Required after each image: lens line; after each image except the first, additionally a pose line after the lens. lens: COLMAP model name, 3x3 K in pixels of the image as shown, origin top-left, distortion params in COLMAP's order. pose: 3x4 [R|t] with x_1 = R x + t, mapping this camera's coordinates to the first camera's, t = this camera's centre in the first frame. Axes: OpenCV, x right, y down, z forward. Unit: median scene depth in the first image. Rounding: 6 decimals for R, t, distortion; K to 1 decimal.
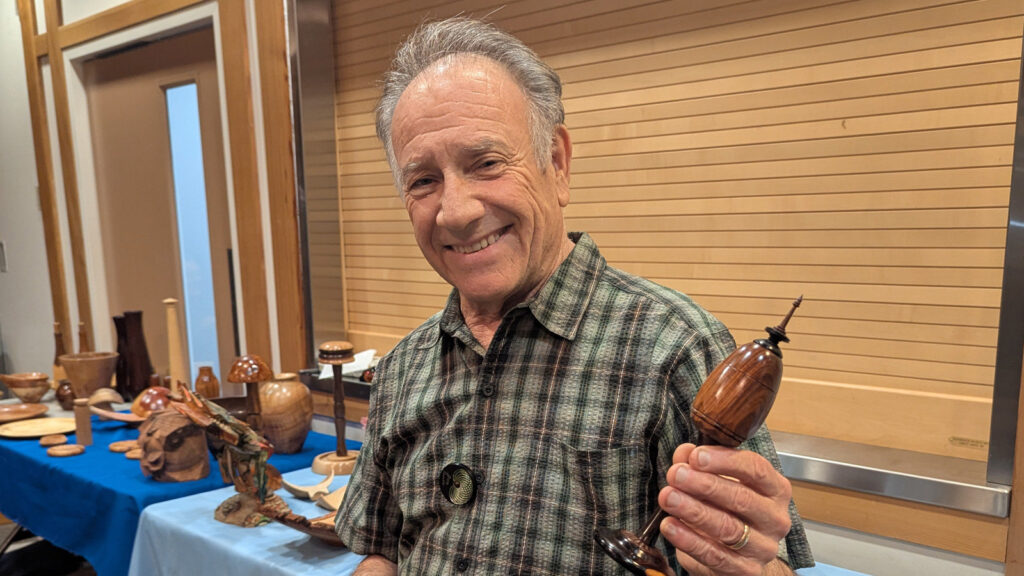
lens RADIAL K [[915.5, 0, 527.2], [0, 915.5, 398.7], [0, 0, 1]] dist [0.034271, -0.031704]
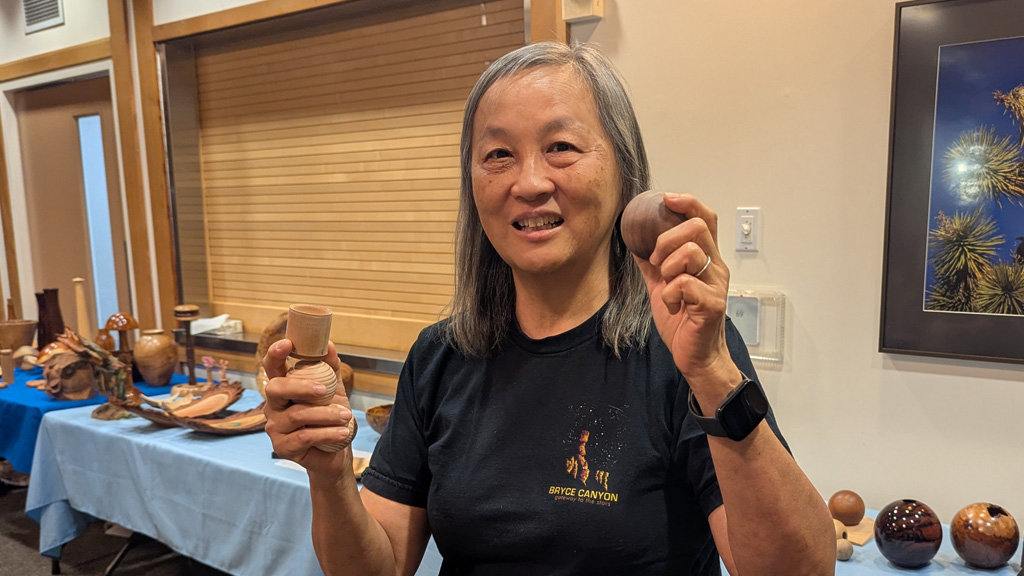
lens RADIAL K [[959.6, 0, 587.3], [0, 959.6, 384.7], [0, 0, 1]] dist [0.054255, -0.063147]
pose [[0.997671, -0.004553, 0.068057, 0.291703], [0.005686, 0.999848, -0.016456, 0.084437], [-0.067972, 0.016805, 0.997546, -0.517551]]
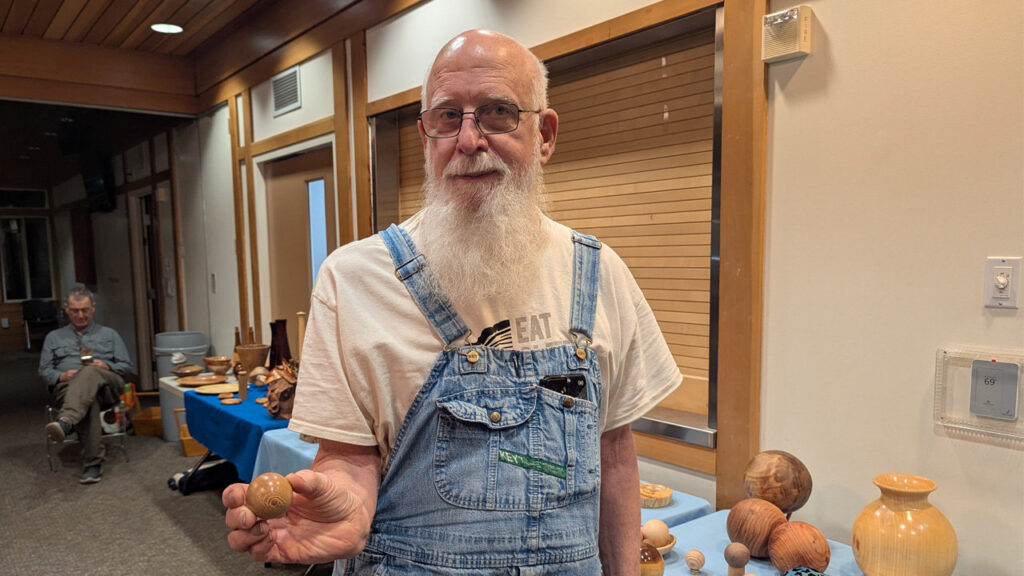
lens RADIAL K [[760.5, 0, 491.9], [0, 760.5, 338.5], [0, 0, 1]] dist [0.039851, -0.029298]
pose [[0.982894, 0.021961, -0.182859, 0.218695], [-0.035674, 0.996763, -0.072042, 0.025542], [0.180685, 0.077333, 0.980496, -0.287043]]
